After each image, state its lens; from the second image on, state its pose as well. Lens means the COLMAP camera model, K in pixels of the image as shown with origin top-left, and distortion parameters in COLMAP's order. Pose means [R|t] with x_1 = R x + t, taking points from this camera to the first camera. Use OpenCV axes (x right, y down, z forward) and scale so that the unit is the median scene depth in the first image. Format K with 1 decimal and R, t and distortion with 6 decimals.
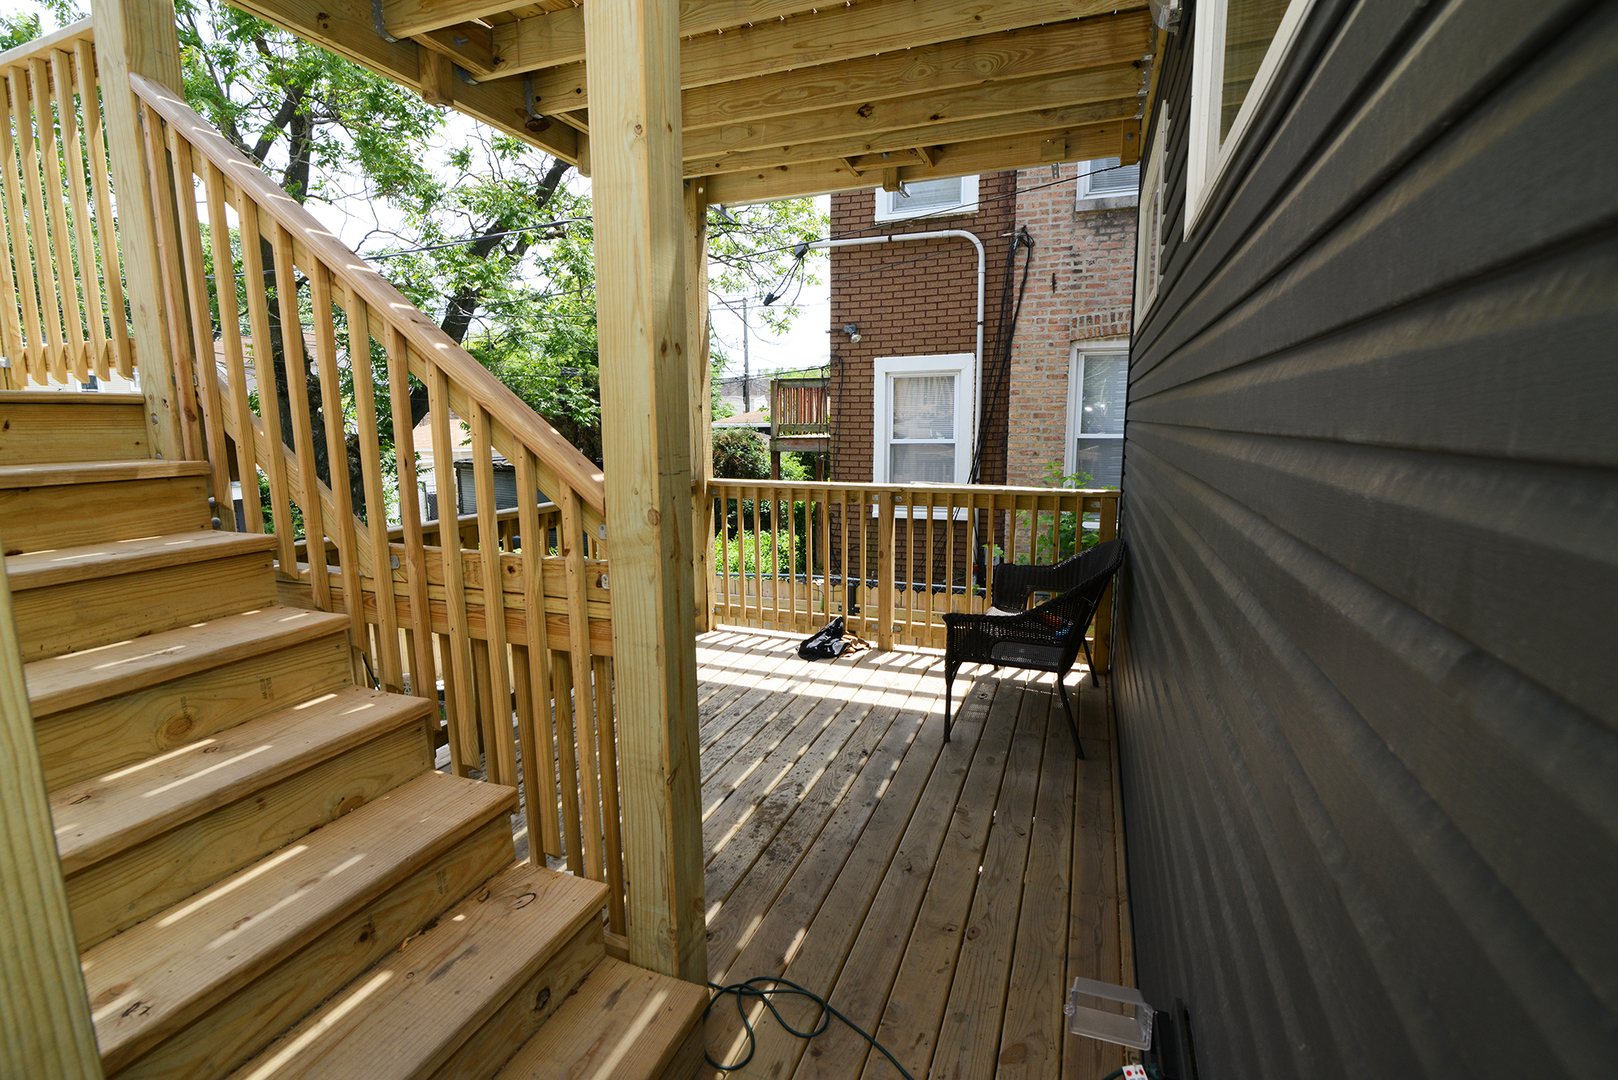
lens RADIAL K [[742.7, 0, 802.8], [0, 742.7, 538.5], [0, 0, 1]] dist [-0.021532, 0.001724]
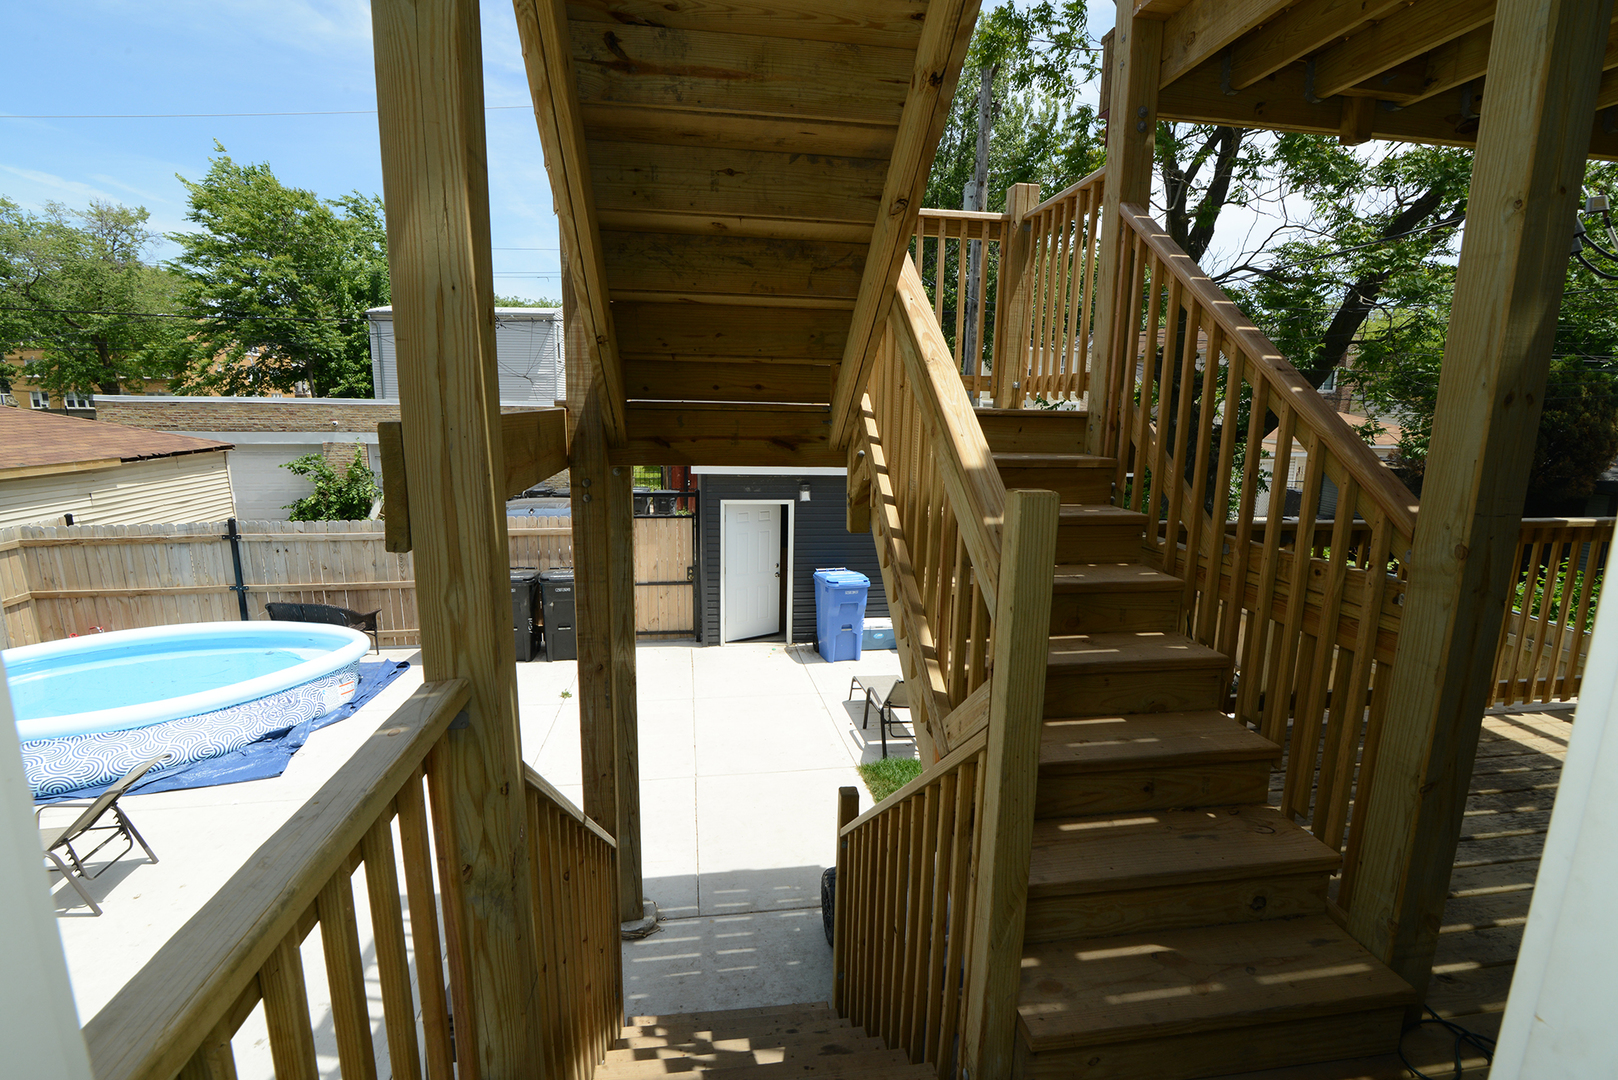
lens RADIAL K [[742.7, 0, 802.8], [0, 742.7, 538.5], [0, 0, 1]] dist [-0.021532, 0.001724]
pose [[0.492819, 0.172506, -0.852861, 0.198538], [-0.157082, 0.981685, 0.107795, -0.009847], [0.855836, 0.080846, 0.510890, -0.326323]]
